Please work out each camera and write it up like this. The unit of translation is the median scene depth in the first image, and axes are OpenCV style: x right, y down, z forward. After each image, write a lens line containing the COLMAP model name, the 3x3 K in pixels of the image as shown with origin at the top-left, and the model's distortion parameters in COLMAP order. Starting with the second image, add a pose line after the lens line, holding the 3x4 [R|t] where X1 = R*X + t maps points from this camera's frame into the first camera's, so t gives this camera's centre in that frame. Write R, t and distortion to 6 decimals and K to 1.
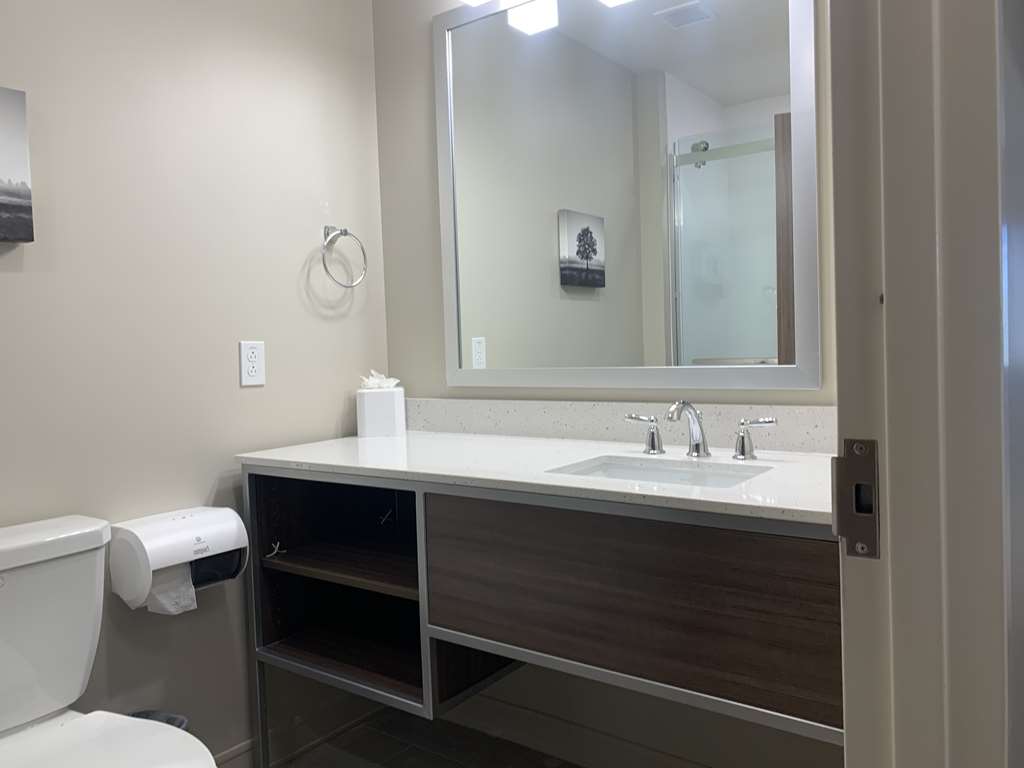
lens RADIAL K [[785.9, 0, 512.0], [0, 785.9, 384.0], [0, 0, 1]] dist [0.046246, -0.001547]
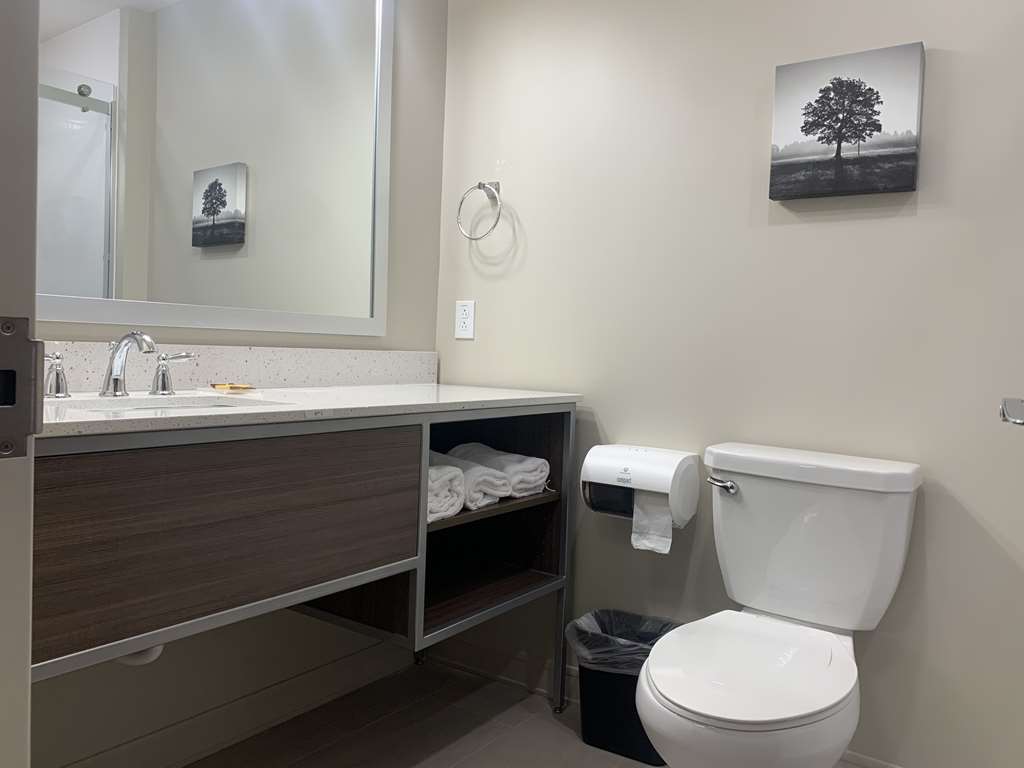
lens RADIAL K [[752.7, 0, 512.0], [0, 752.7, 384.0], [0, 0, 1]] dist [-0.069118, -0.000679]
pose [[0.009931, 0.144935, -0.989391, 0.998886], [-0.052567, 0.988148, 0.144225, -0.102692], [0.998568, 0.050577, 0.017432, 1.331994]]
